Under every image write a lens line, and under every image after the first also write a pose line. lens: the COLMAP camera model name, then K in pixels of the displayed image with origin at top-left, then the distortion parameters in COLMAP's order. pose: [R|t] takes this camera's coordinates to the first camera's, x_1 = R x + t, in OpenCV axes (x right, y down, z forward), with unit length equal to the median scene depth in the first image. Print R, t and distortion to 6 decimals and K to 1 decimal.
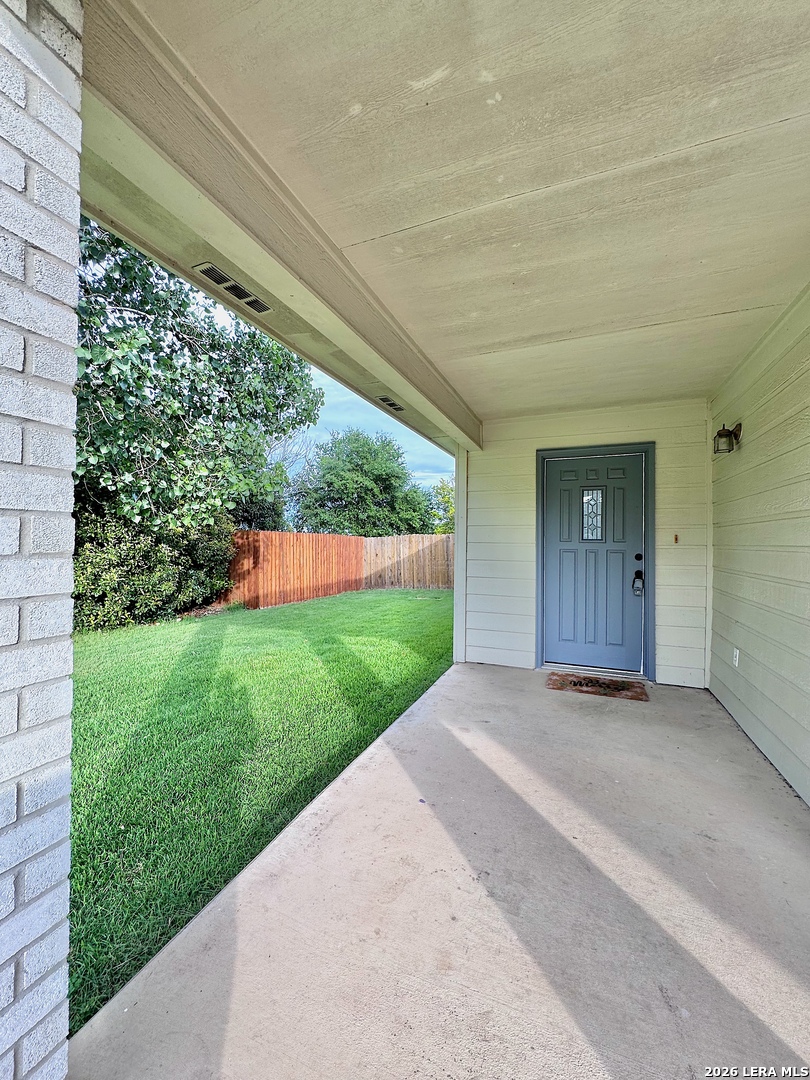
lens RADIAL K [[427.9, 0, 405.0], [0, 427.9, 540.0], [0, 0, 1]] dist [-0.002961, 0.000160]
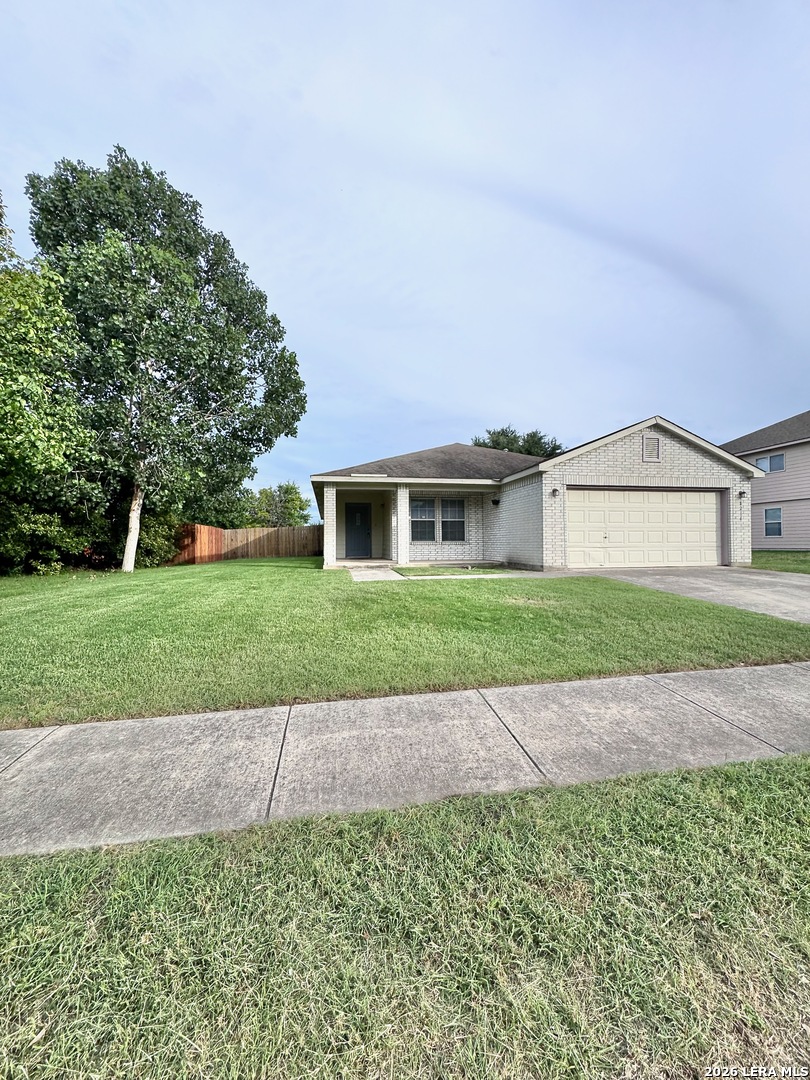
lens RADIAL K [[427.9, 0, 405.0], [0, 427.9, 540.0], [0, 0, 1]] dist [-0.002961, 0.000160]
pose [[0.834035, -0.007454, 0.551660, -0.464884], [0.009787, 0.999951, -0.001285, 0.048204], [-0.551624, 0.006471, 0.834068, -0.854185]]
